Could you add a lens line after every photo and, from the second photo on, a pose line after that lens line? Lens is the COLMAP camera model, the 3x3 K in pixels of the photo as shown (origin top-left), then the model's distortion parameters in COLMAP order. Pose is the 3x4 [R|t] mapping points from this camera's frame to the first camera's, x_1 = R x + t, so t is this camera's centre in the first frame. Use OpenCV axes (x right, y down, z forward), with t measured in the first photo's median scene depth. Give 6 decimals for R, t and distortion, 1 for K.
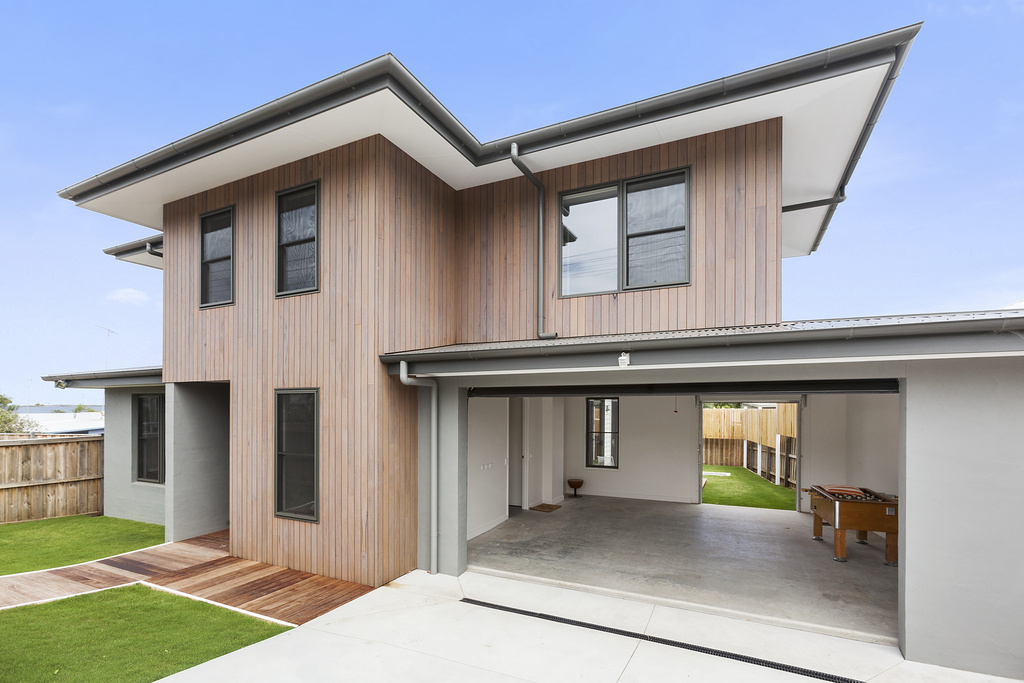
lens RADIAL K [[499.8, 0, 490.1], [0, 499.8, 403.1], [0, 0, 1]] dist [0.001315, 0.001834]
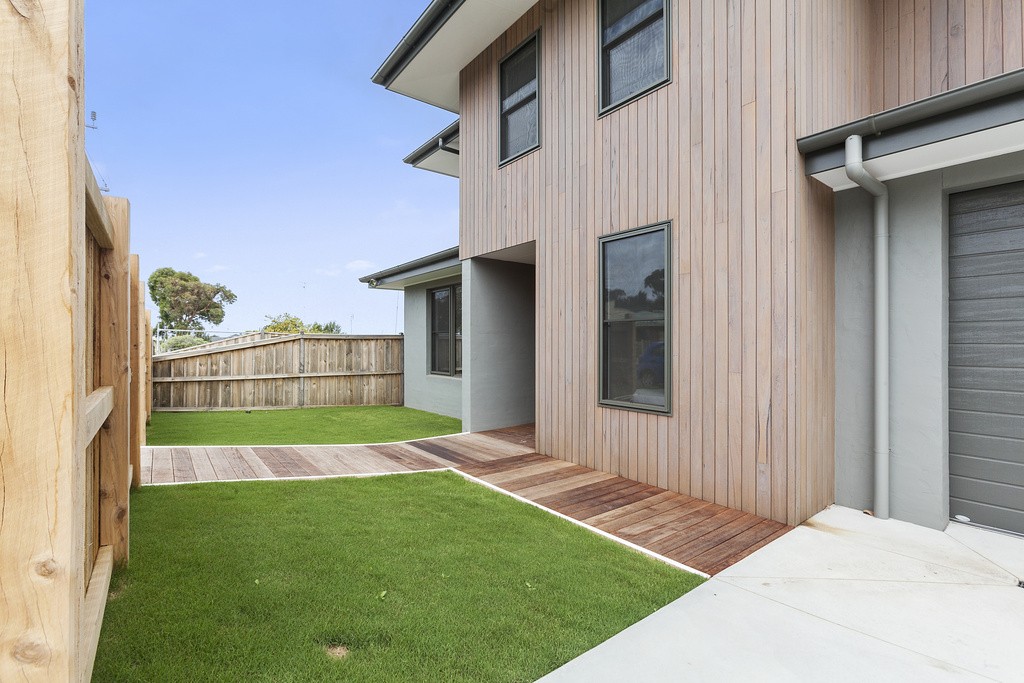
lens RADIAL K [[457.2, 0, 486.7], [0, 457.2, 341.2], [0, 0, 1]] dist [-0.018659, 0.000263]
pose [[0.897365, -0.000048, -0.441289, -0.278230], [0.000845, 0.999998, 0.001609, 0.128334], [0.441288, -0.001817, 0.897364, 0.306971]]
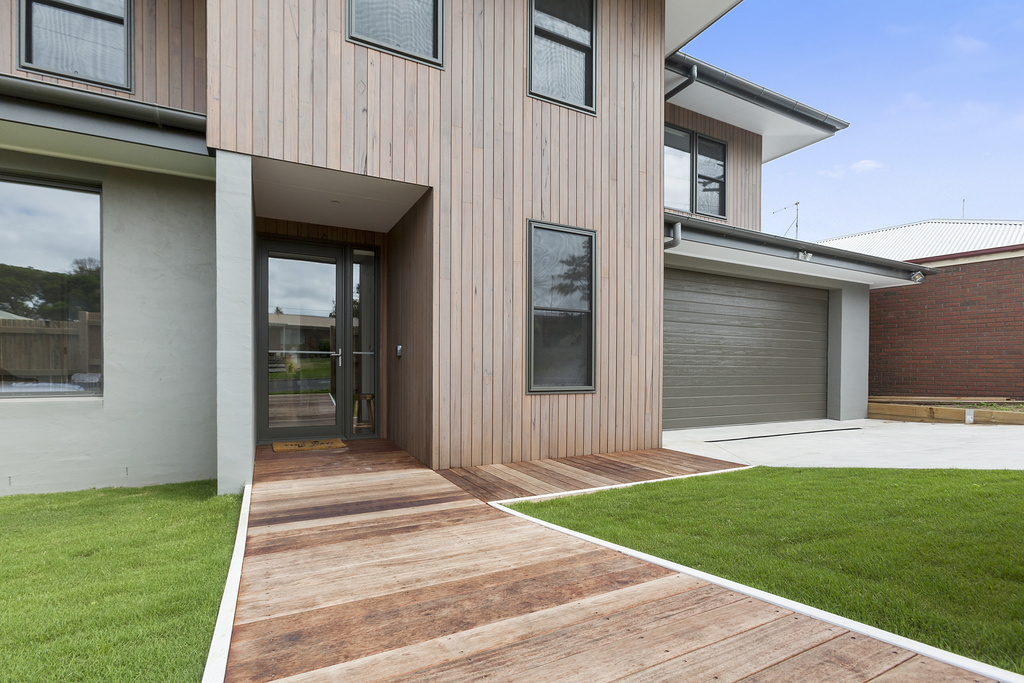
lens RADIAL K [[478.0, 0, 514.2], [0, 478.0, 369.8], [0, 0, 1]] dist [-0.003026, -0.000154]
pose [[0.569066, 0.001878, 0.822290, -1.018102], [-0.009793, 0.999942, 0.004494, 0.188756], [-0.822234, -0.010610, 0.569051, 0.620255]]
